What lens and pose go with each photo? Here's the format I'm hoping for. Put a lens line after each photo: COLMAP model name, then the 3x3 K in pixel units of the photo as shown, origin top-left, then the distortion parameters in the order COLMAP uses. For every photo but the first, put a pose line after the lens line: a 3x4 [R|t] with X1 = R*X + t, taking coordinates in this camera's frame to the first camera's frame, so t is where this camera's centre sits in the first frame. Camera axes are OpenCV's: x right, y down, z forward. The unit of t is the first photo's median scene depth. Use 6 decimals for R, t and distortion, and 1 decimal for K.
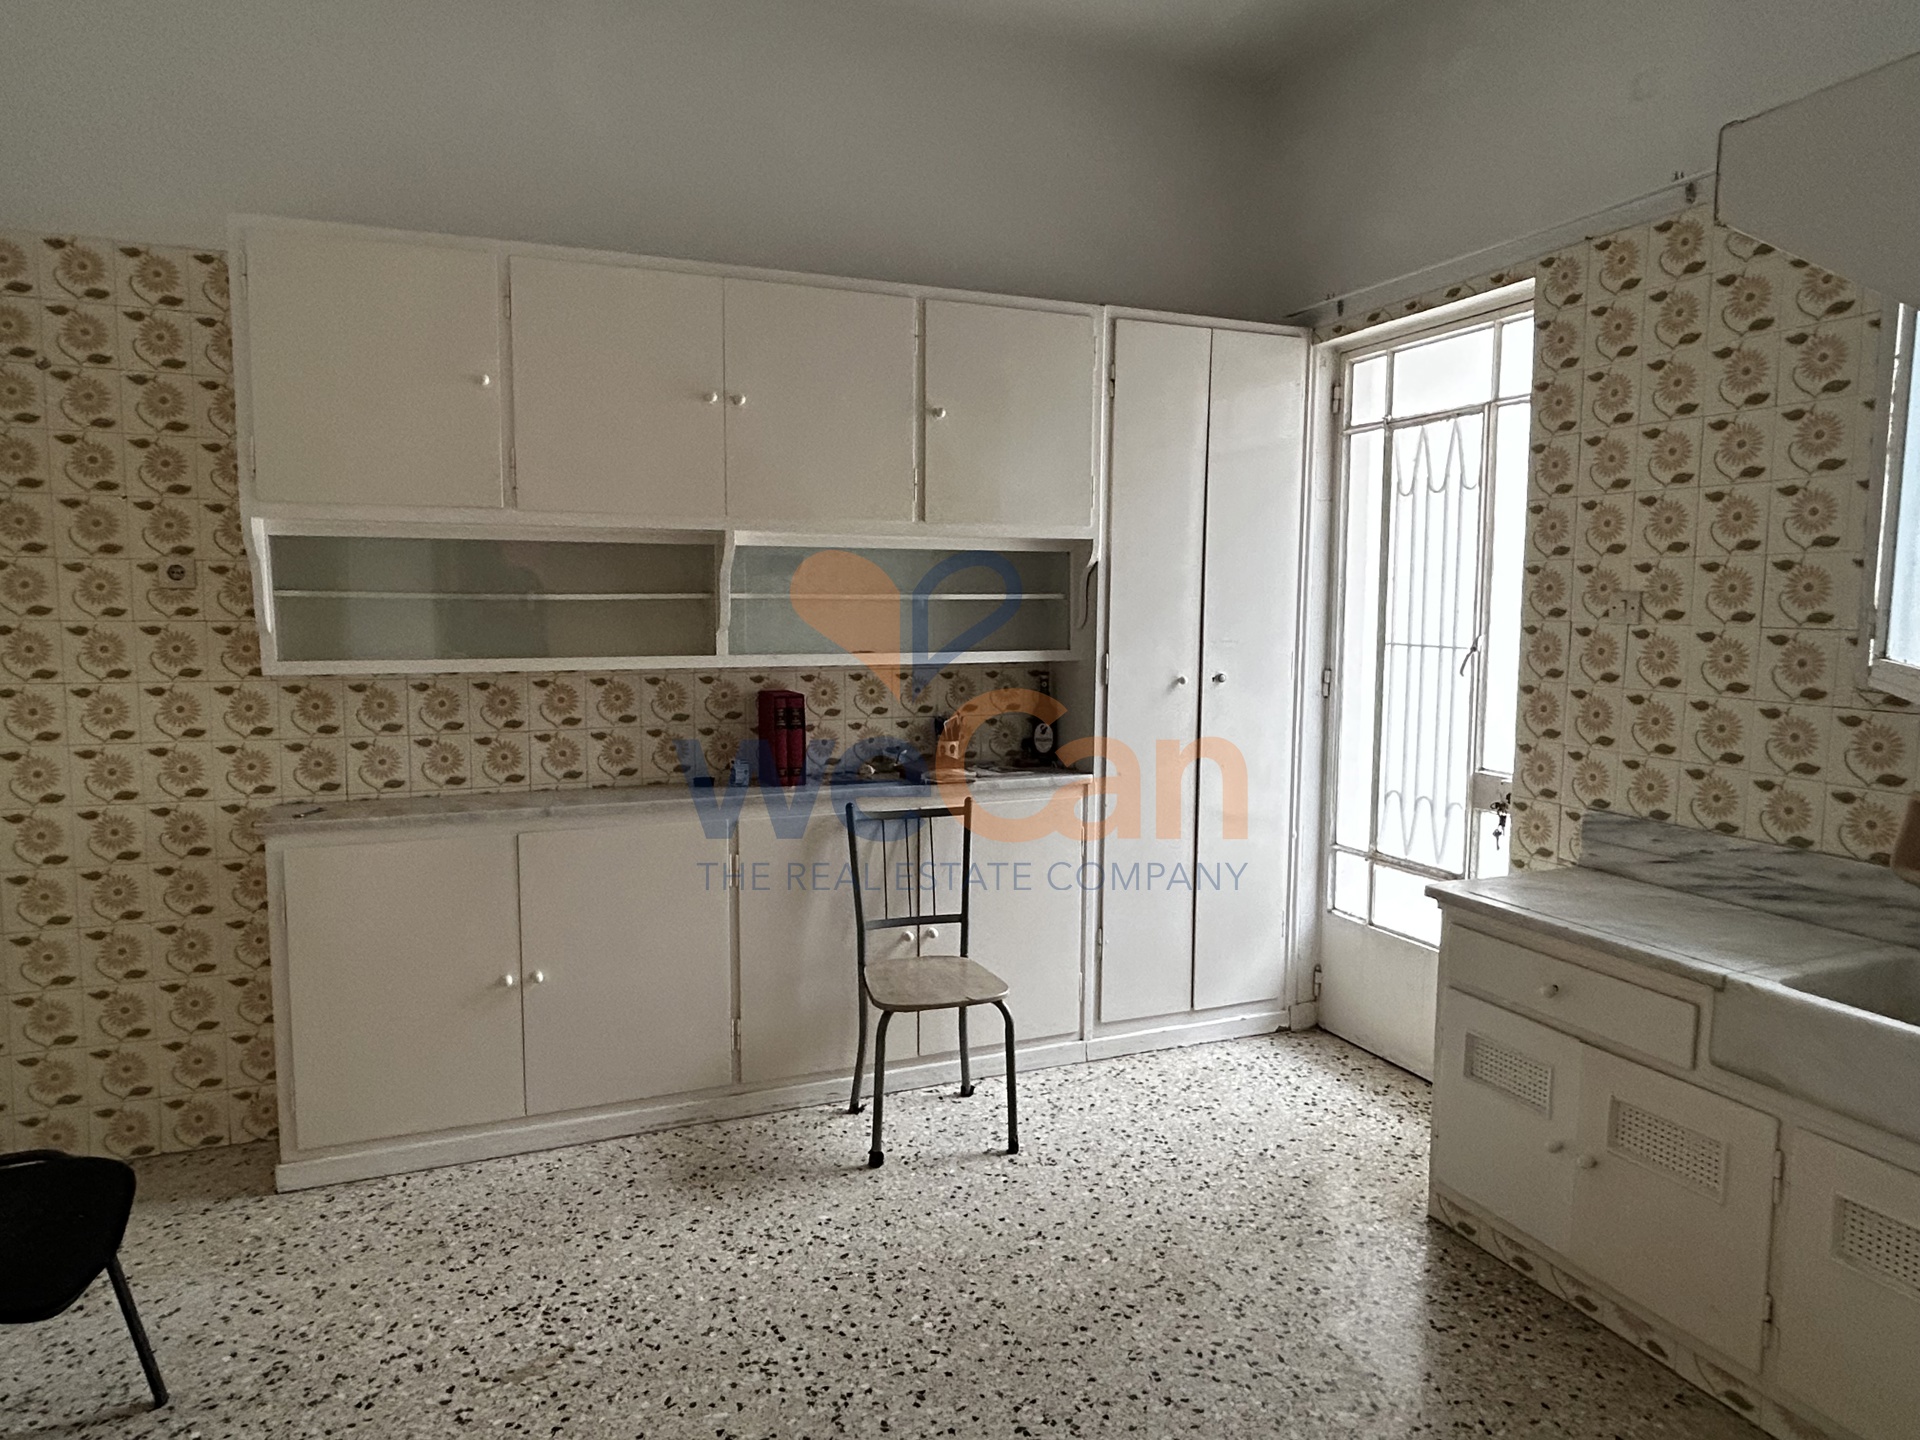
lens RADIAL K [[1171.9, 0, 935.6], [0, 1171.9, 712.1], [0, 0, 1]] dist [0.001567, -0.000422]
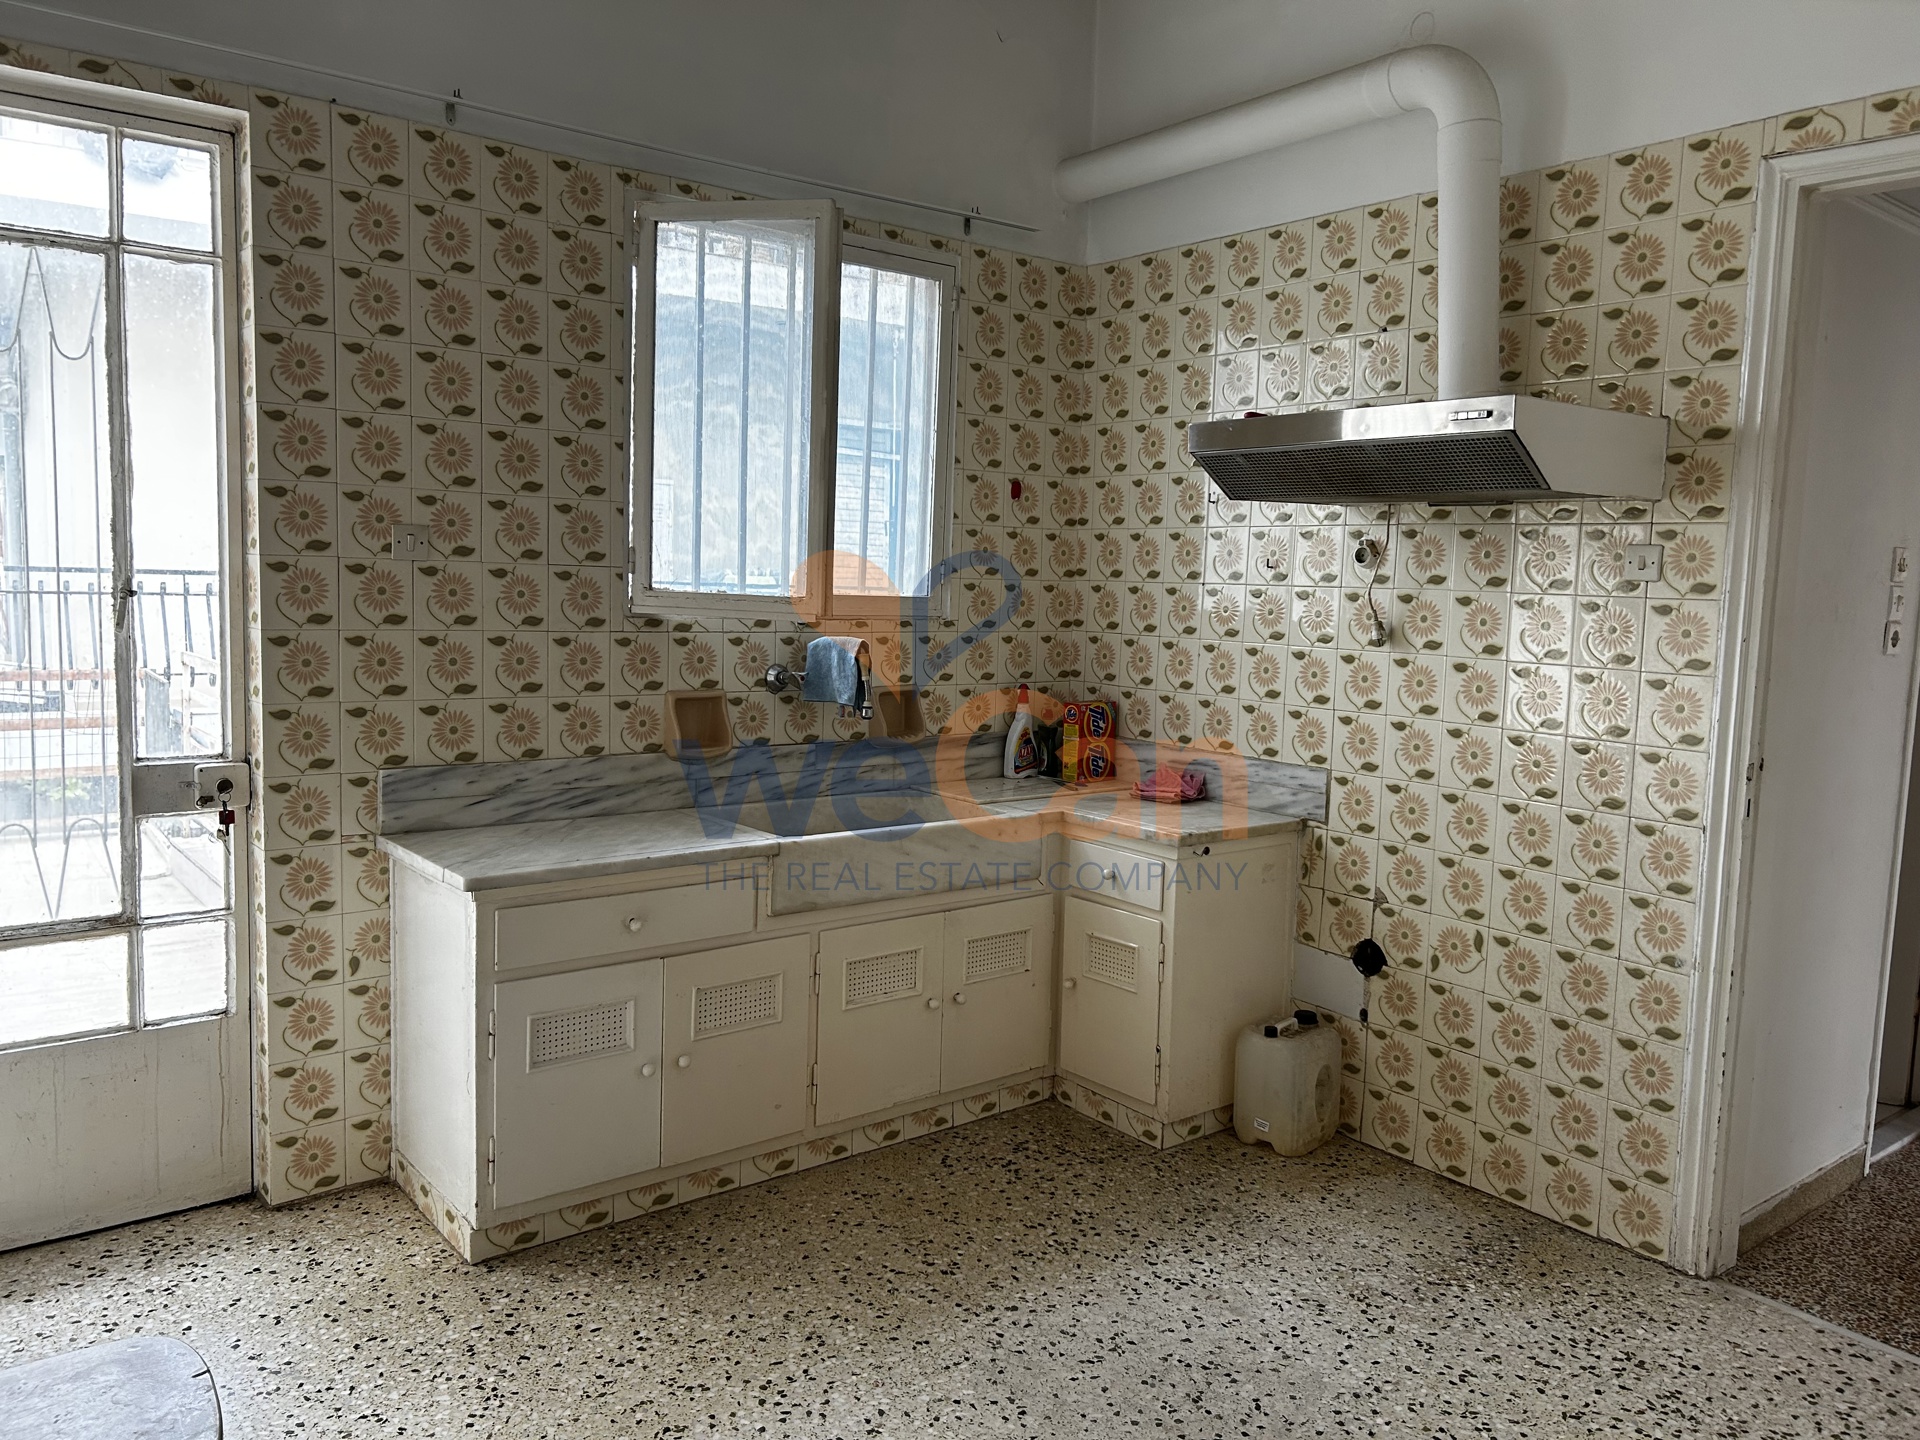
lens RADIAL K [[1460.1, 0, 953.7], [0, 1460.1, 724.0], [0, 0, 1]] dist [0.045484, -0.043081]
pose [[-0.295271, -0.110785, 0.948969, -0.615255], [0.062632, 0.988873, 0.134931, -0.073271], [-0.953358, 0.099278, -0.285047, 0.894020]]
